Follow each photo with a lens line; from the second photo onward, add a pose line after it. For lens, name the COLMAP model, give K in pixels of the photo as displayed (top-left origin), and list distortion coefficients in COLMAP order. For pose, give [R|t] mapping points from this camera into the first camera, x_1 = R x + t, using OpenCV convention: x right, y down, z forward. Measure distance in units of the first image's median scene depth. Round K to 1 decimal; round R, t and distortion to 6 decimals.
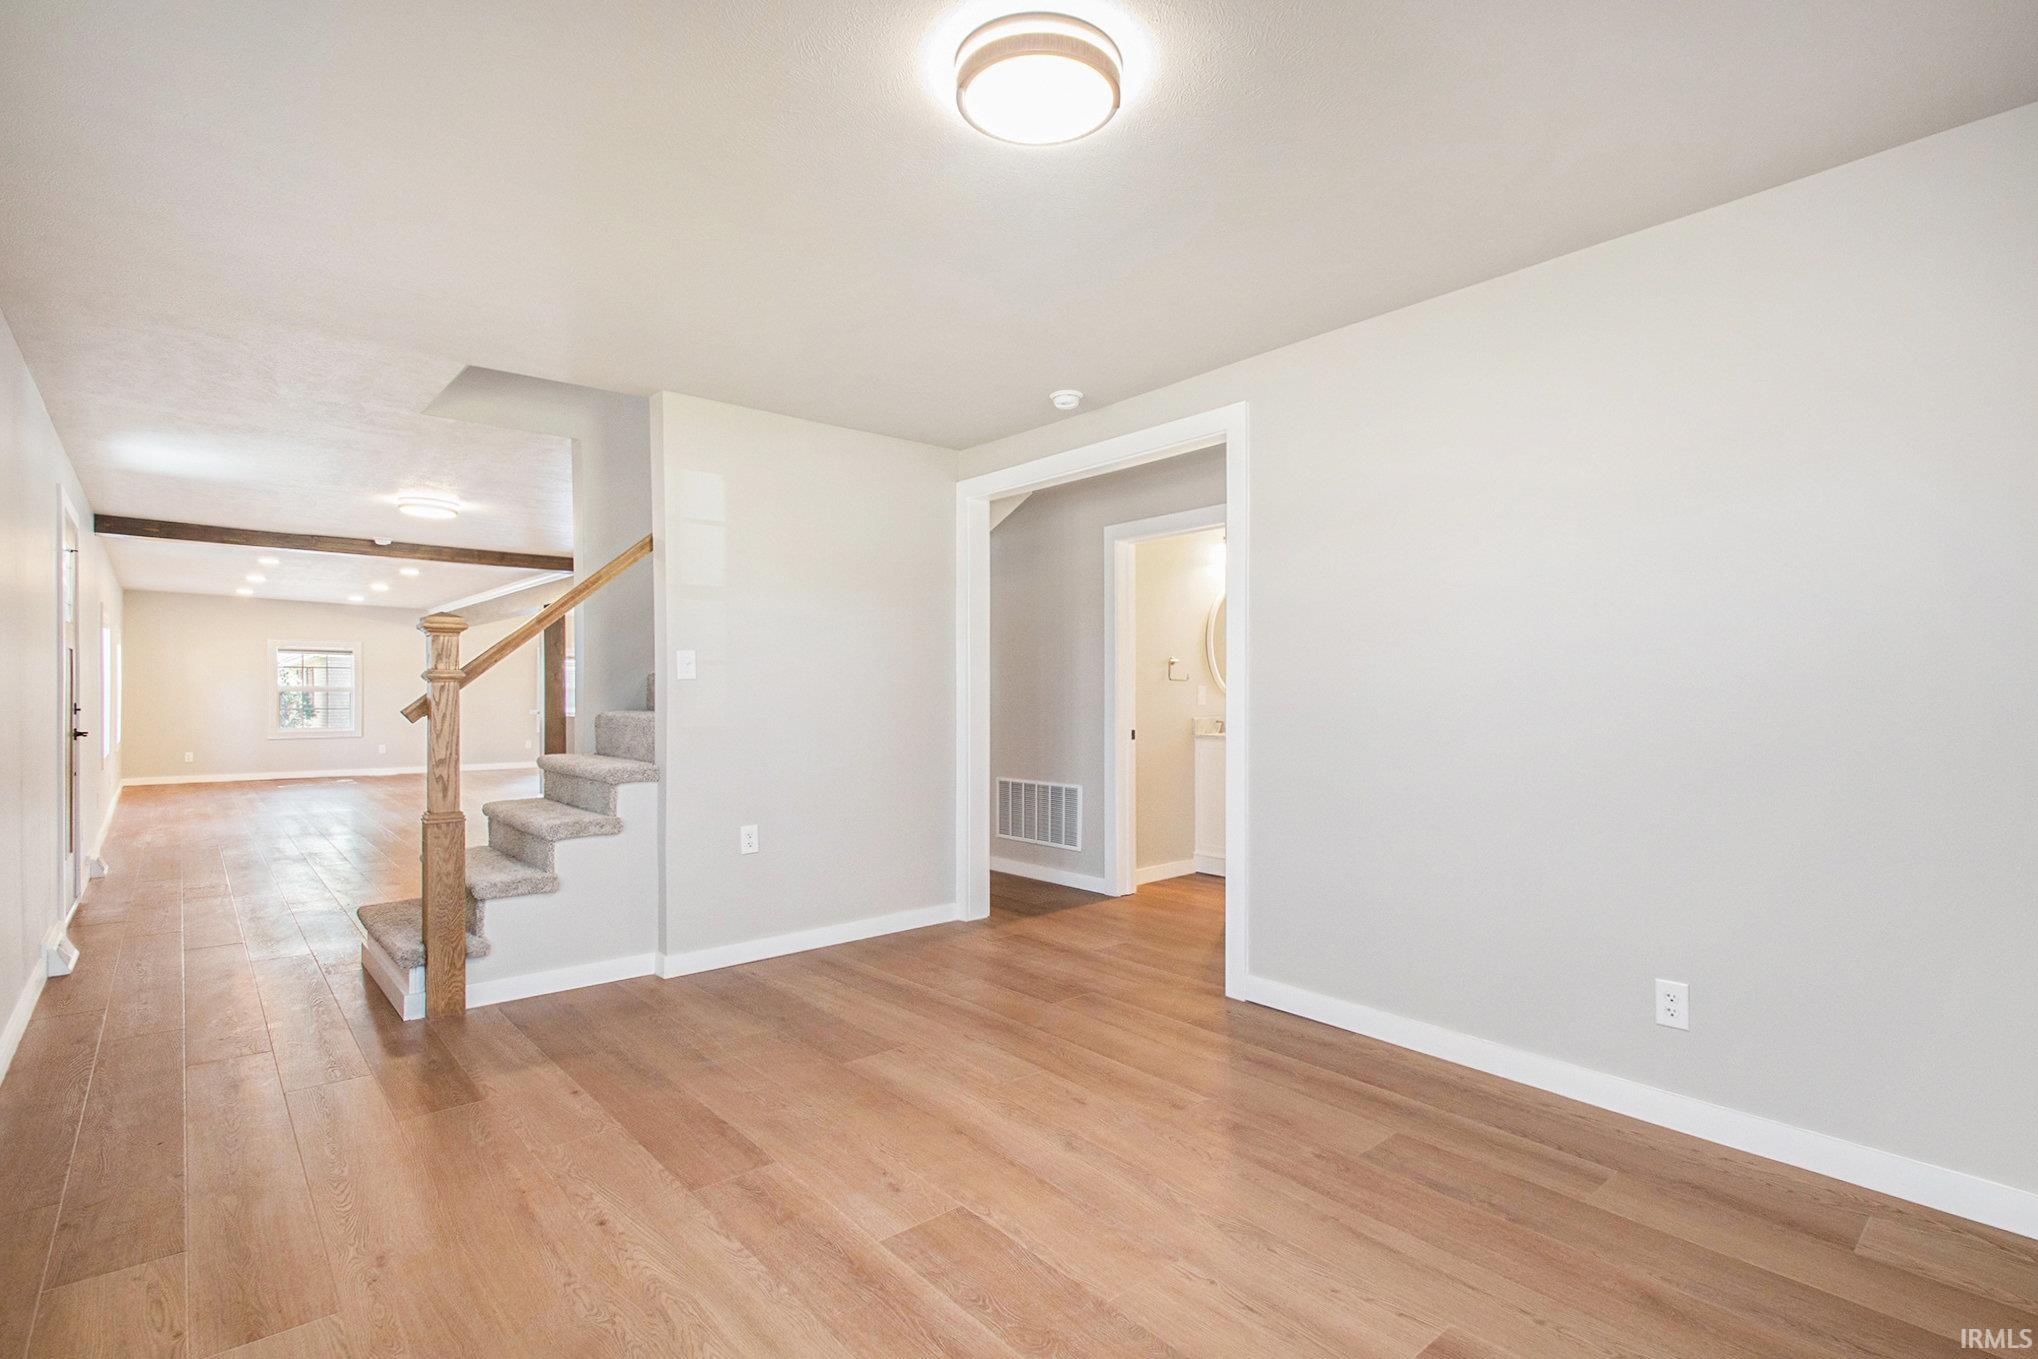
lens RADIAL K [[951.9, 0, 1016.9], [0, 951.9, 681.9], [0, 0, 1]] dist [0.000915, -0.004005]
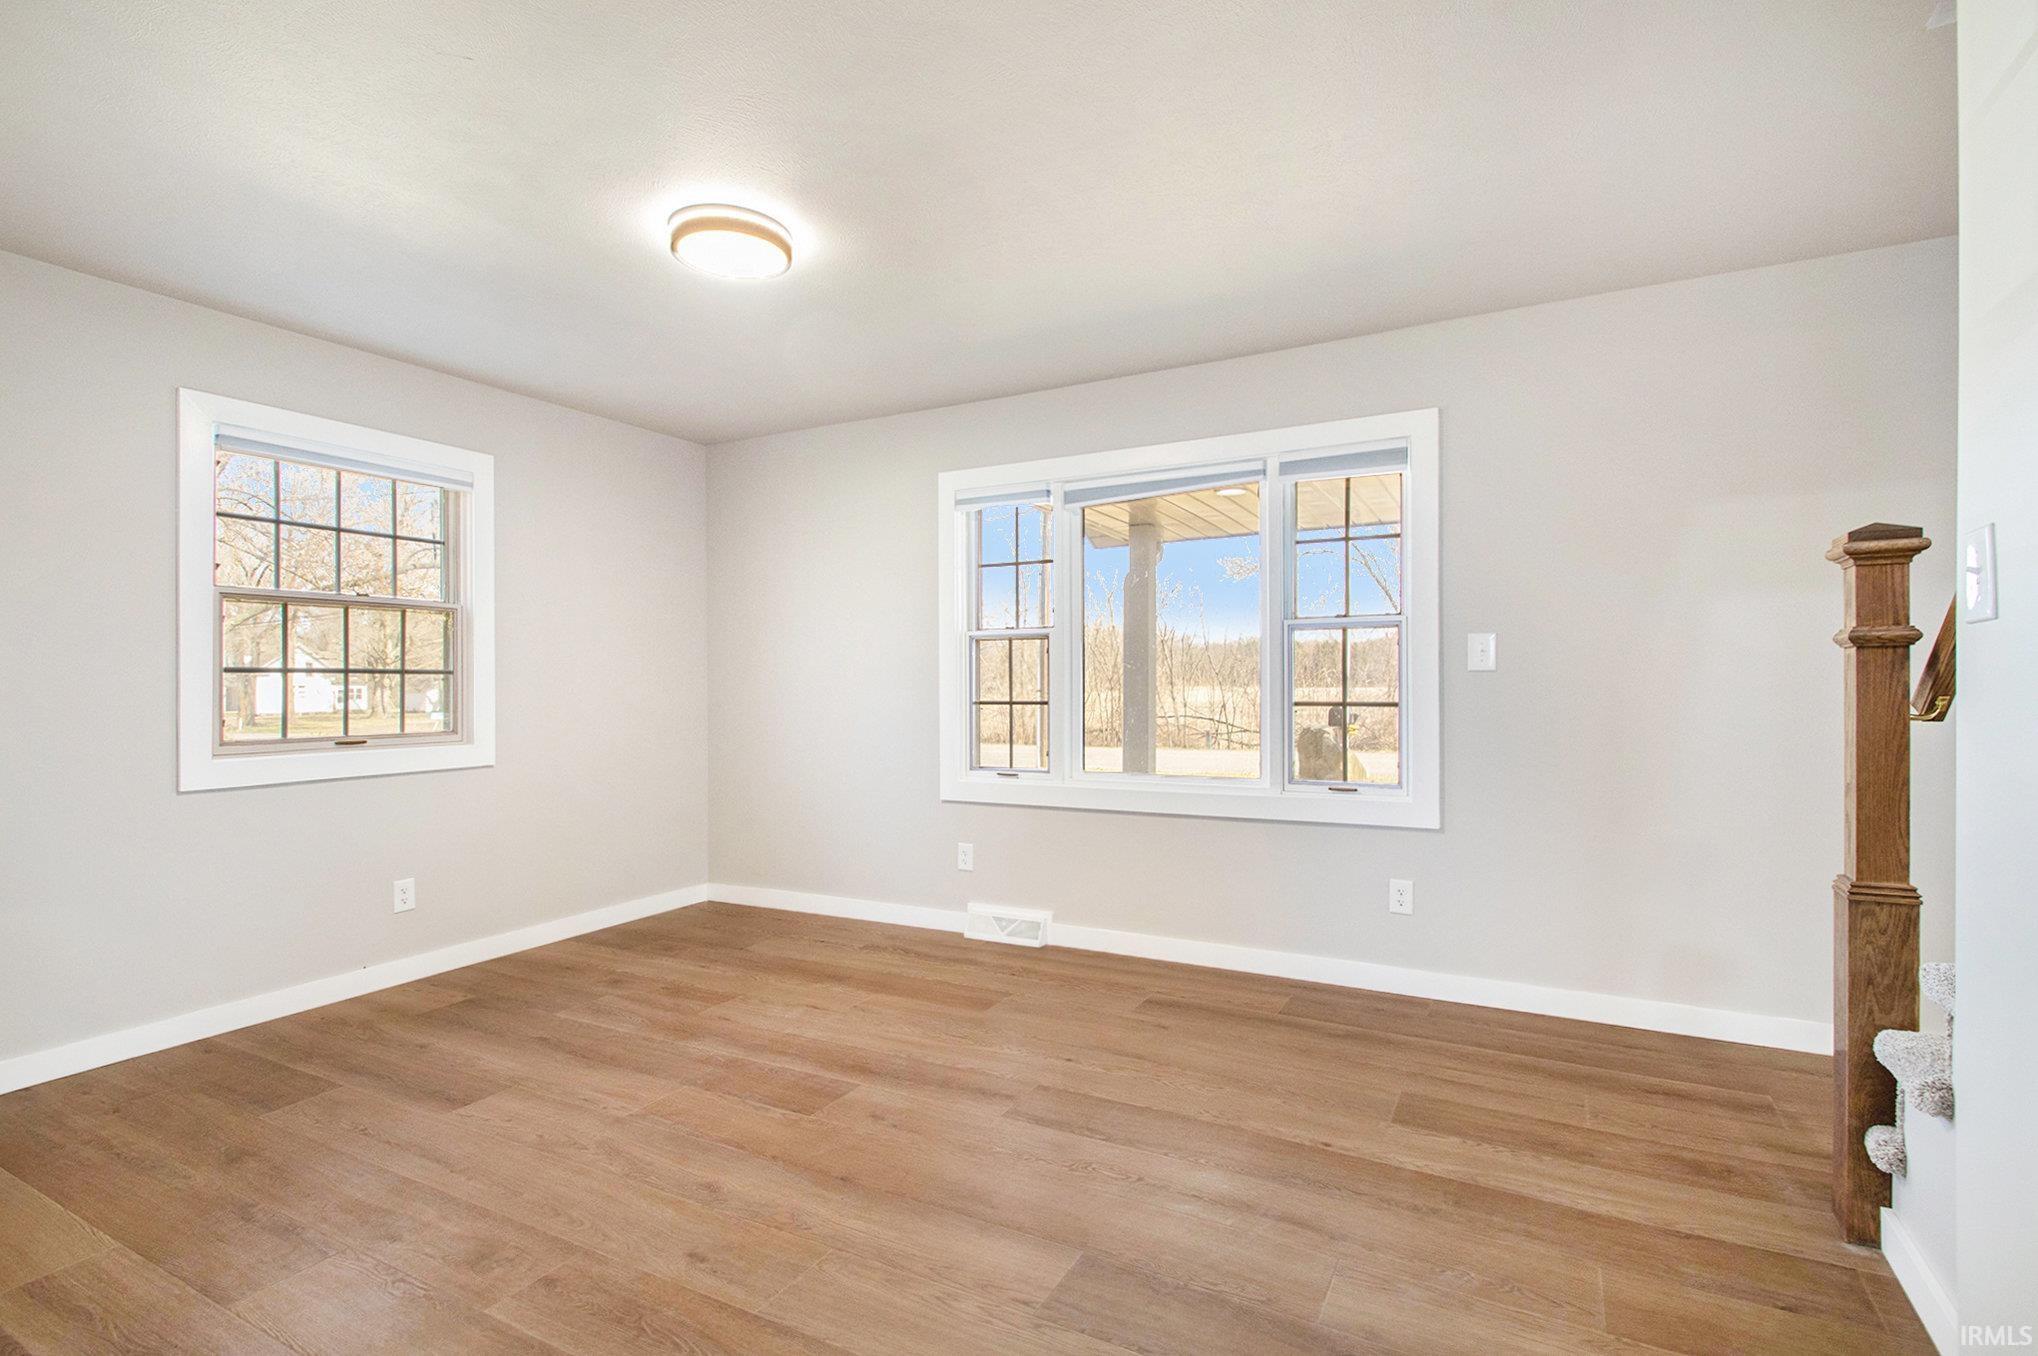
lens RADIAL K [[951.9, 0, 1028.9], [0, 951.9, 680.1], [0, 0, 1]] dist [0.000915, -0.004005]
pose [[-0.932754, 0.009848, -0.360380, 0.099582], [0.014103, 0.999858, -0.009179, 0.025179], [0.360239, -0.013644, -0.932760, 2.031339]]
